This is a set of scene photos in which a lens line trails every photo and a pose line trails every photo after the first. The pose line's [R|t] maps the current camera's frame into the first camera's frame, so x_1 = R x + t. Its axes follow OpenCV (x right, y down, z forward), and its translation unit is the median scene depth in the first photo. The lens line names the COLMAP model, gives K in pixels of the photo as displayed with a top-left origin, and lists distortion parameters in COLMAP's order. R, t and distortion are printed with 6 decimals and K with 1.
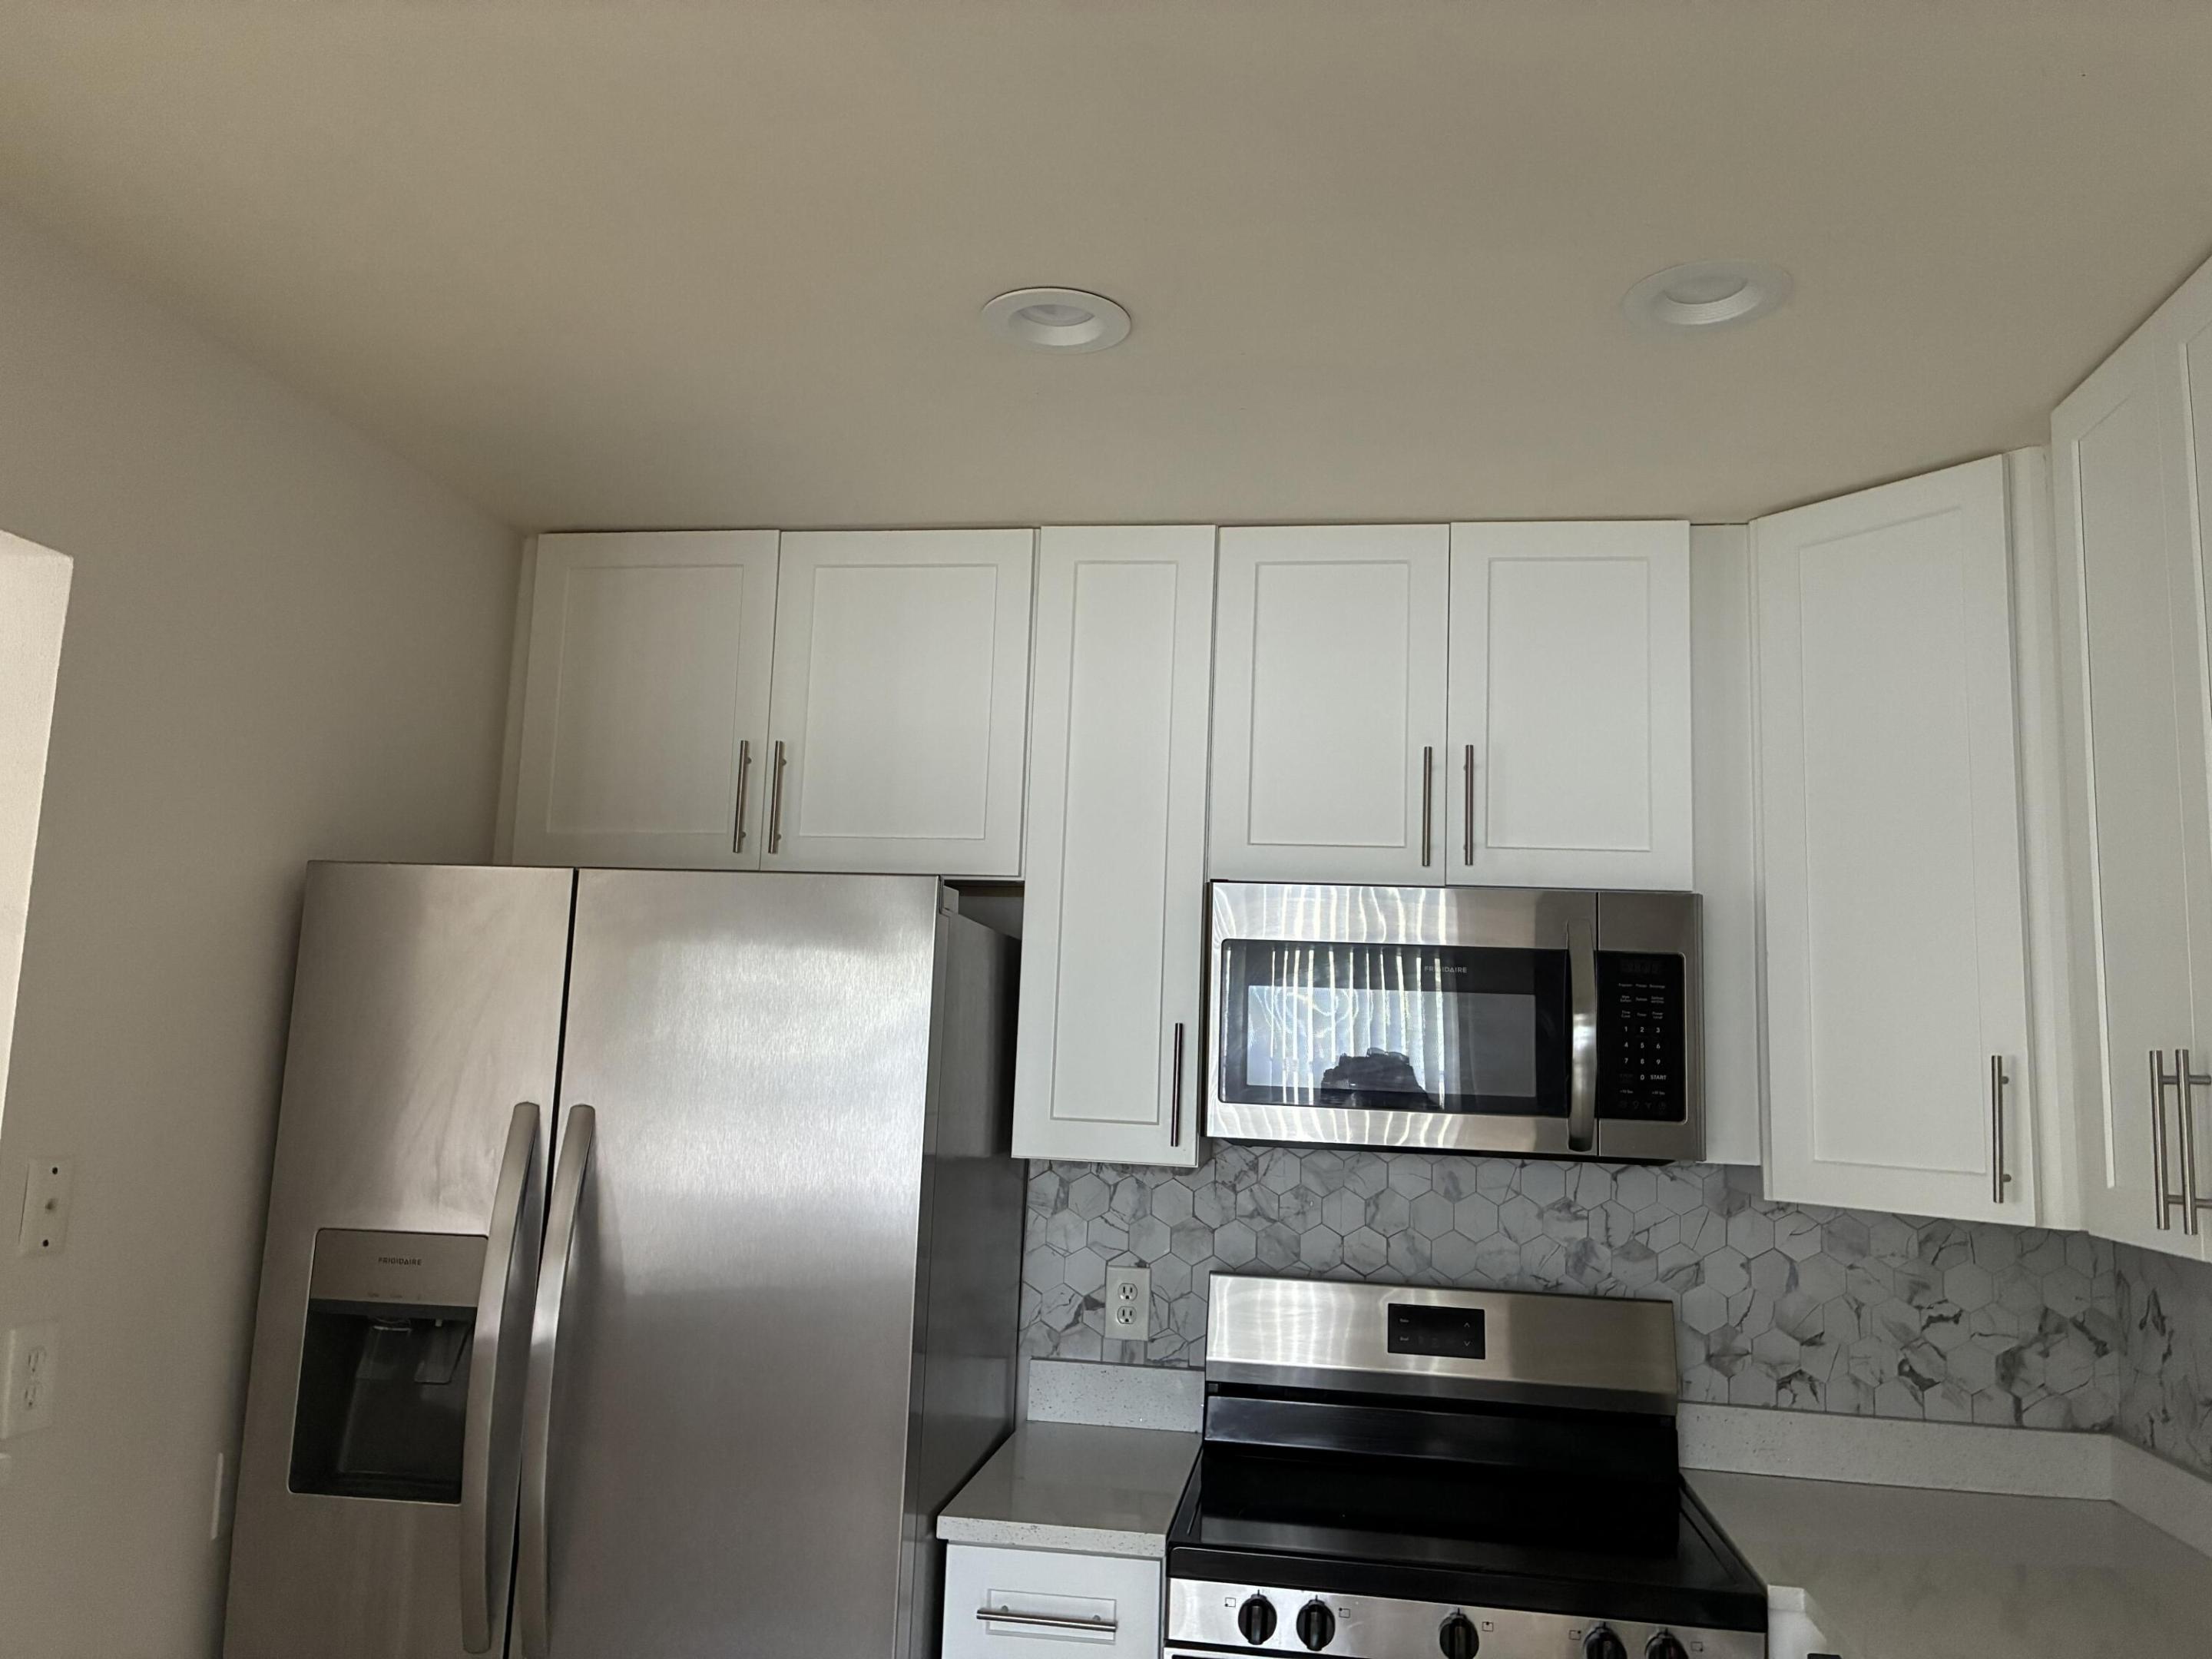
lens RADIAL K [[1648.8, 0, 1106.2], [0, 1648.8, 831.8], [0, 0, 1]] dist [0.099159, -0.128733]
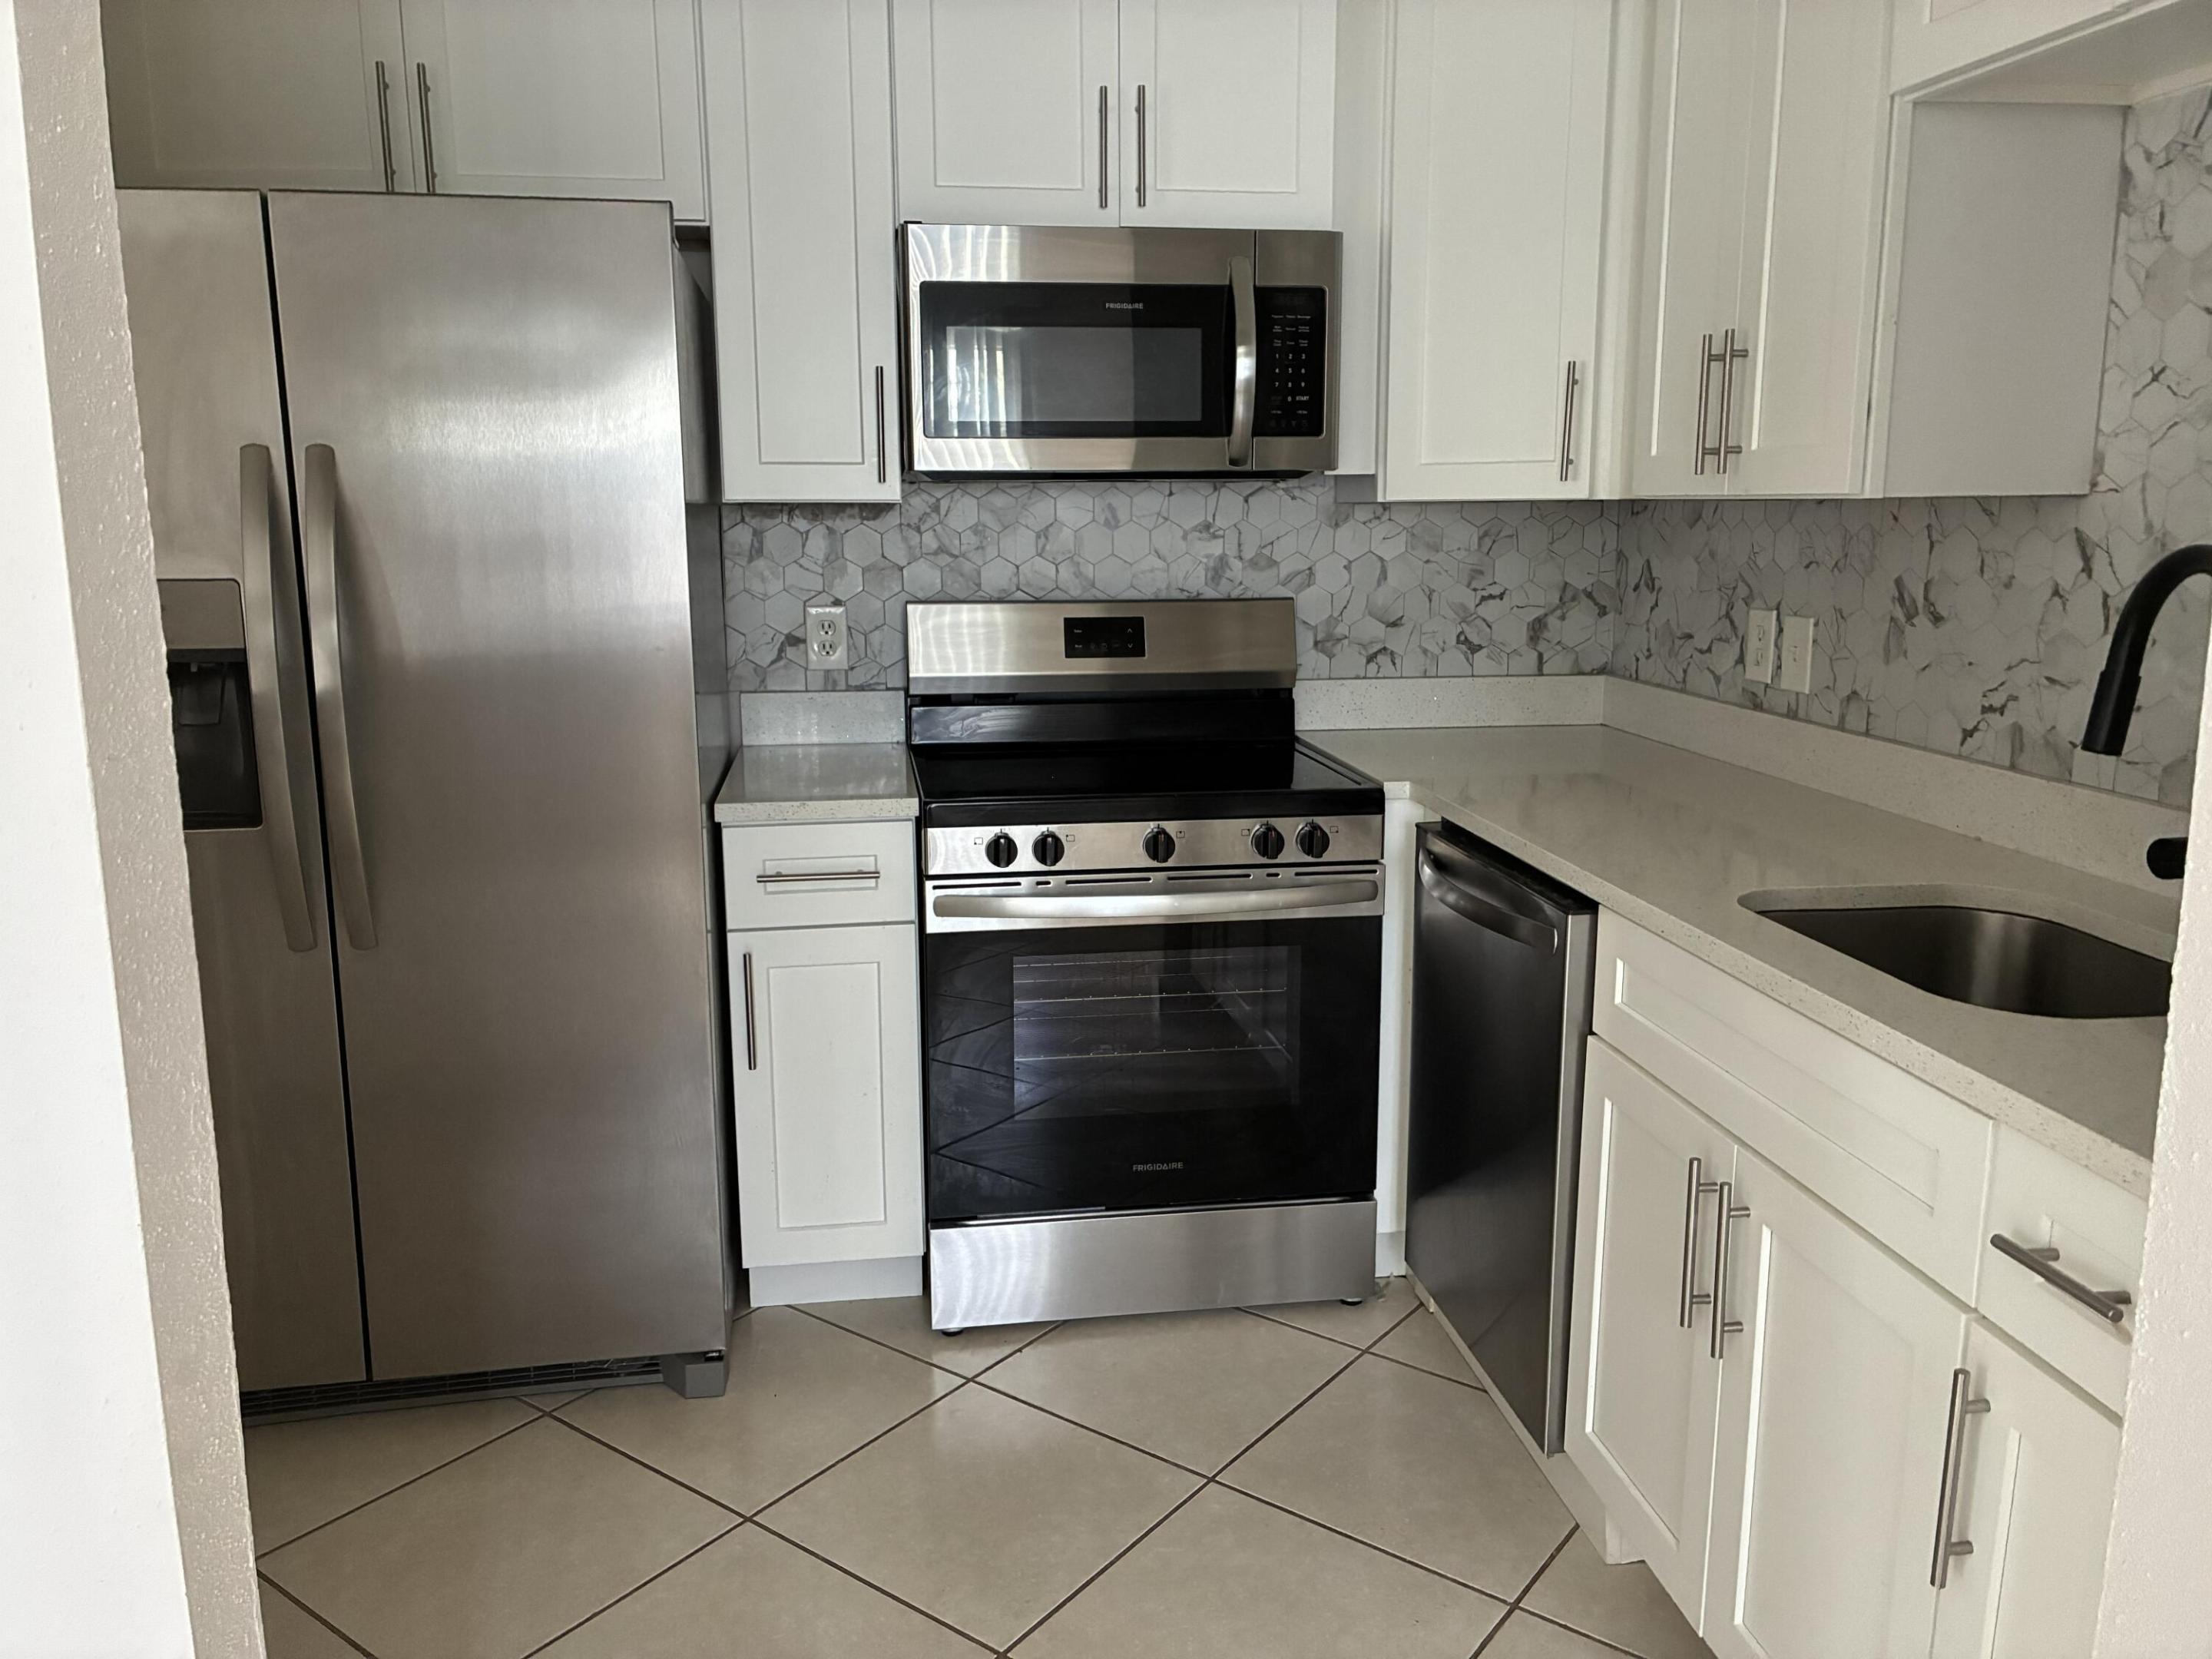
lens RADIAL K [[1675.6, 0, 1106.6], [0, 1675.6, 814.0], [0, 0, 1]] dist [0.037186, -0.061321]
pose [[0.955652, -0.093733, 0.279183, -0.139662], [-0.000800, 0.947167, 0.320741, 0.041910], [-0.294497, -0.306740, 0.905087, -0.096582]]
